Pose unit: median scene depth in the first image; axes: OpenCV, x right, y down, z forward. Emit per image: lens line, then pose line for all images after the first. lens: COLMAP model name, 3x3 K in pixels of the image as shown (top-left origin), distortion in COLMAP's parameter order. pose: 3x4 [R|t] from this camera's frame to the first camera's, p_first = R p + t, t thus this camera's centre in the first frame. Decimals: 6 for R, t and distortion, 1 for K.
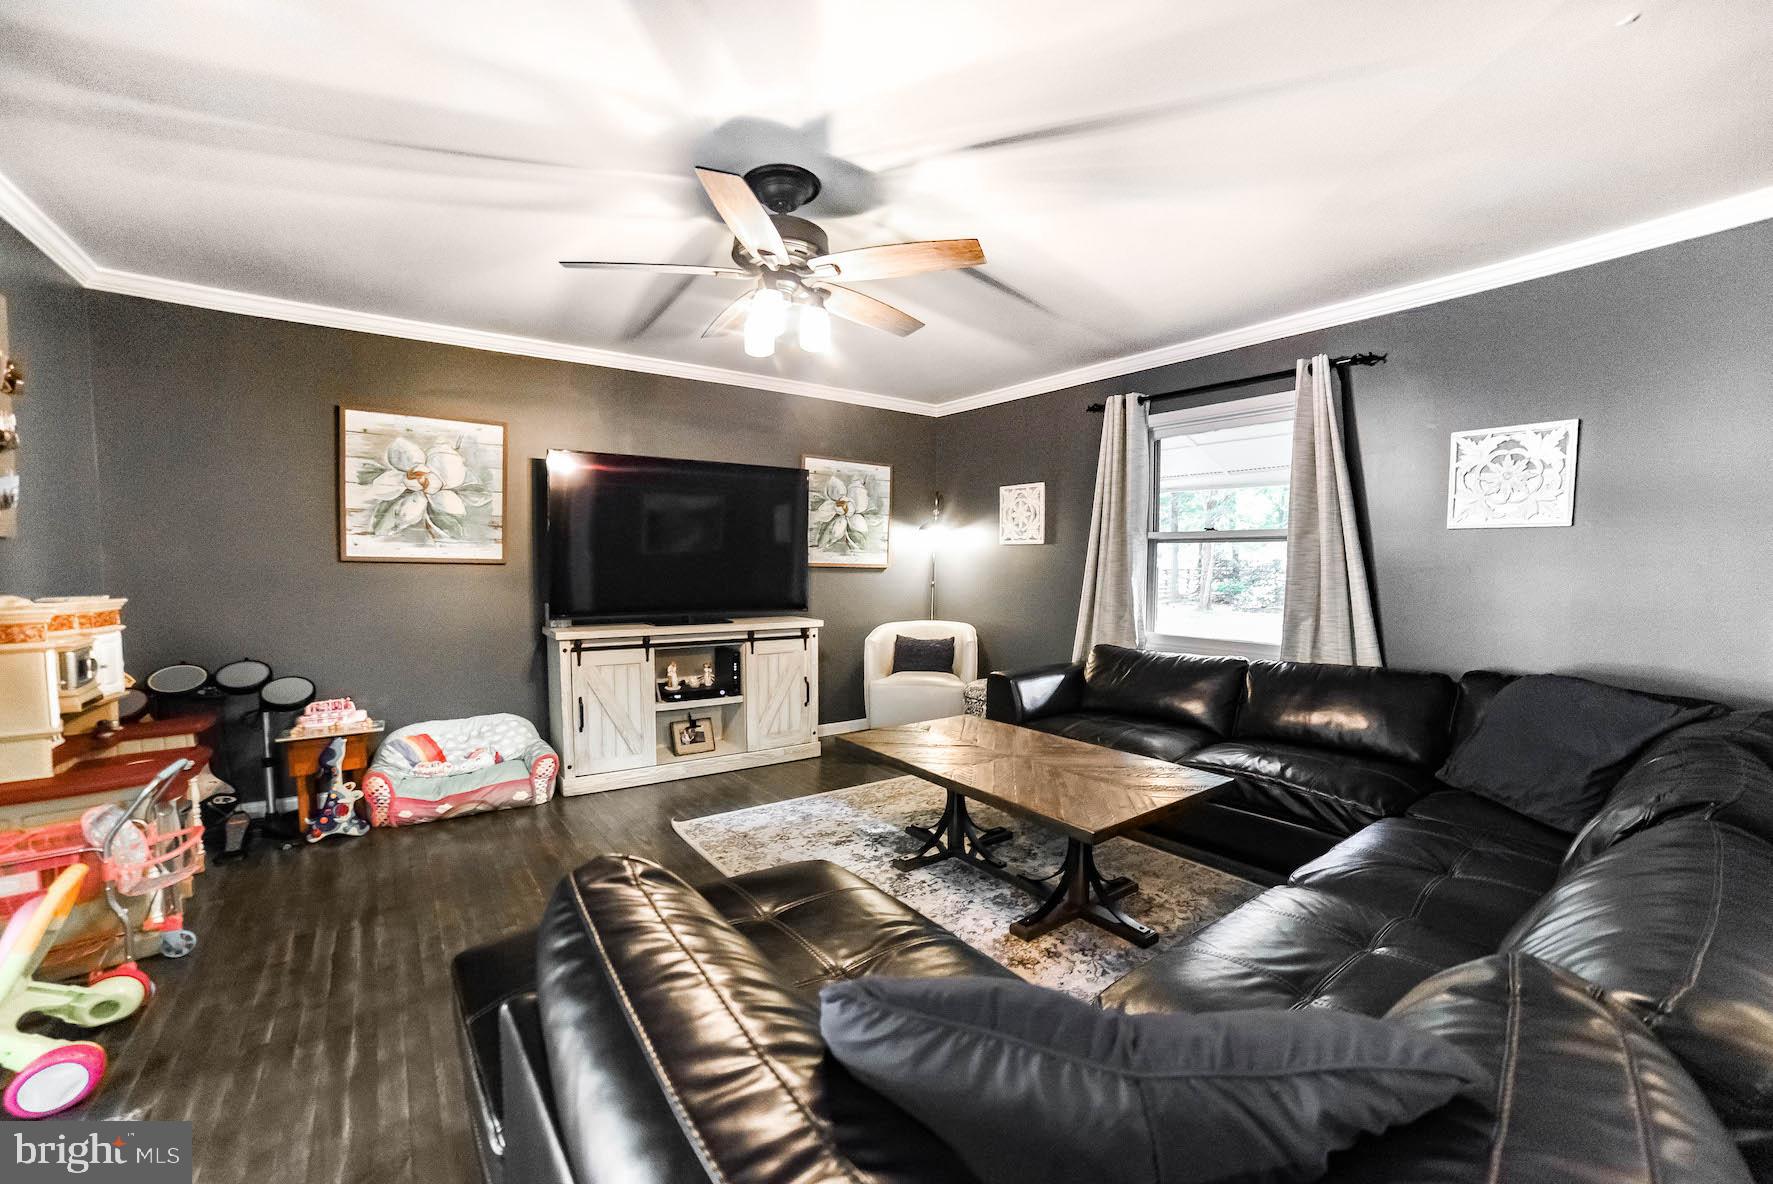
lens RADIAL K [[702.8, 0, 890.0], [0, 702.8, 609.6], [0, 0, 1]] dist [-0.094815, 0.034382]
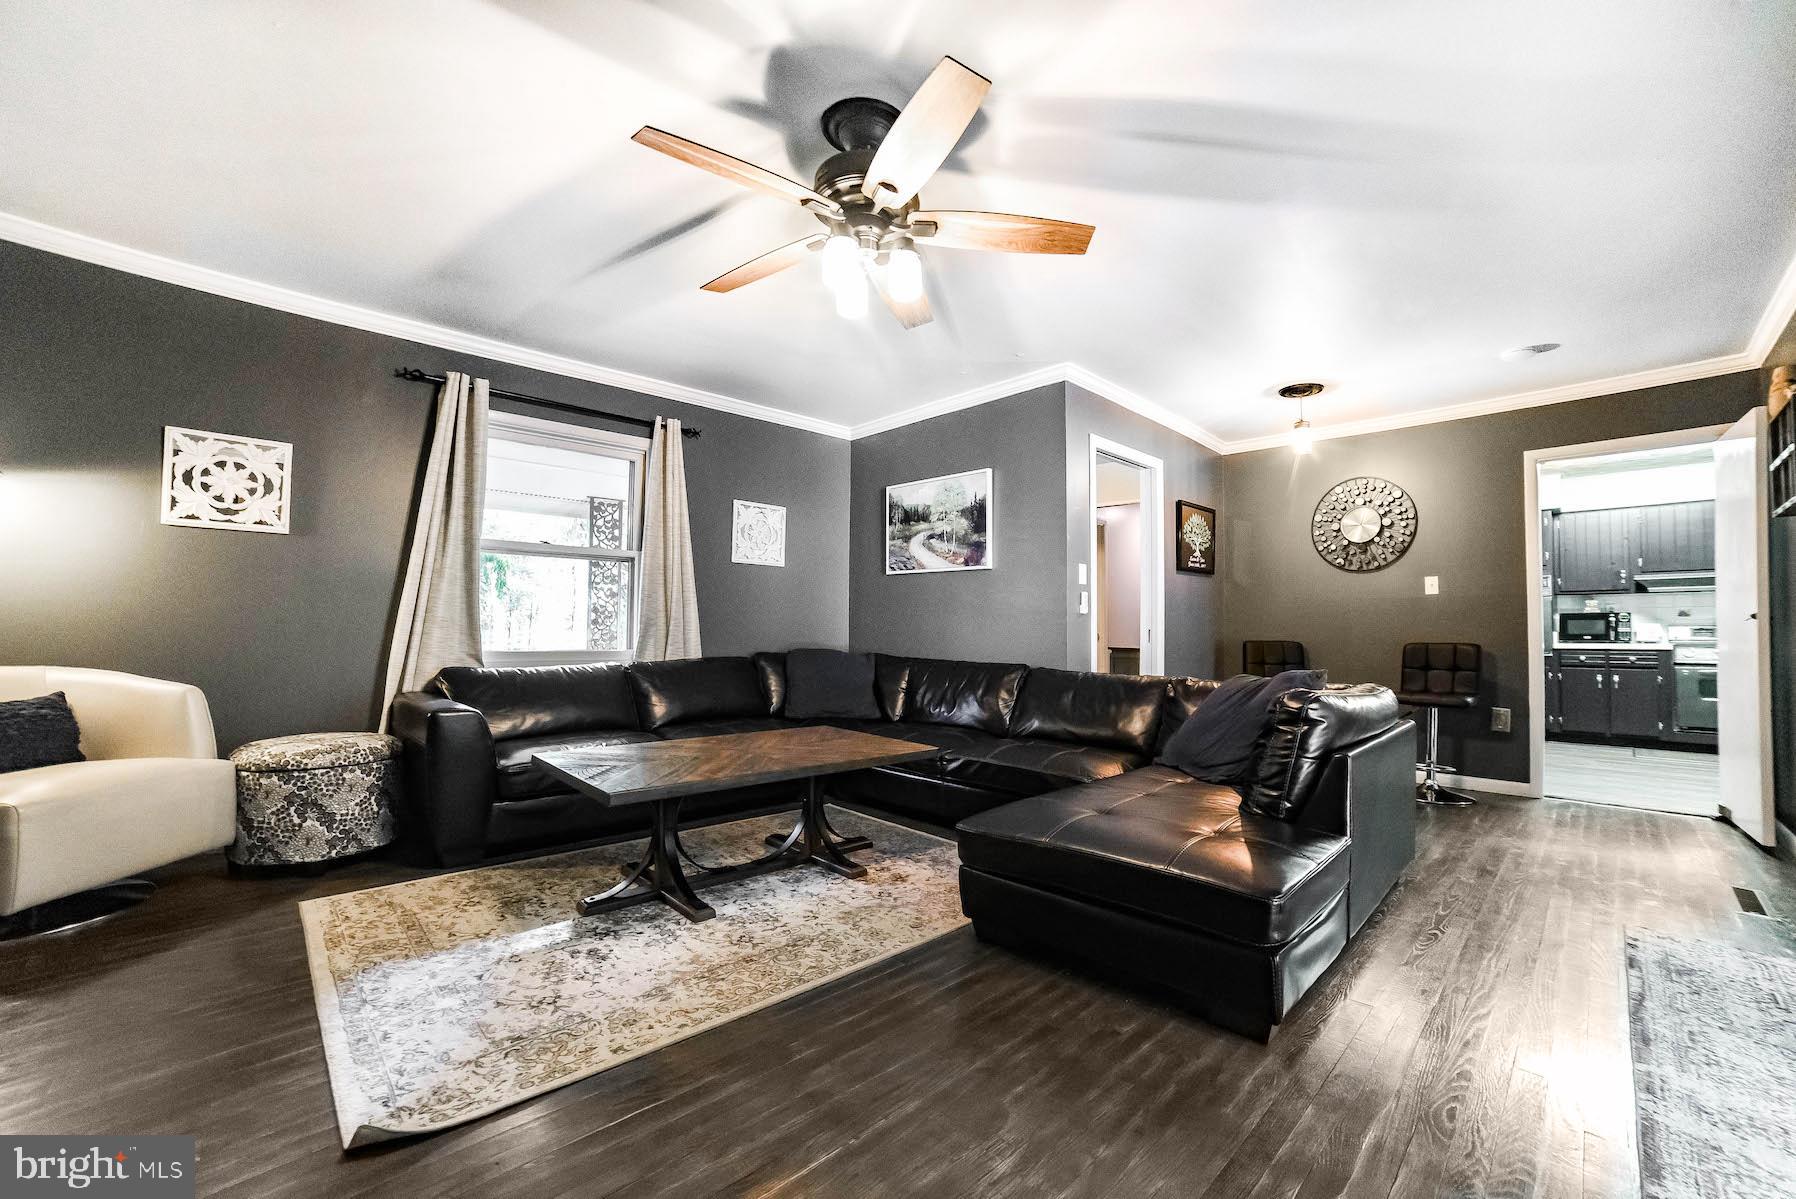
lens RADIAL K [[711.9, 0, 901.6], [0, 711.9, 617.3], [0, 0, 1]] dist [-0.094815, 0.034382]
pose [[-0.095932, -0.018148, 0.995222, -0.730295], [0.023796, 0.999506, 0.020520, -0.016332], [-0.995103, 0.025651, -0.095453, 0.689532]]
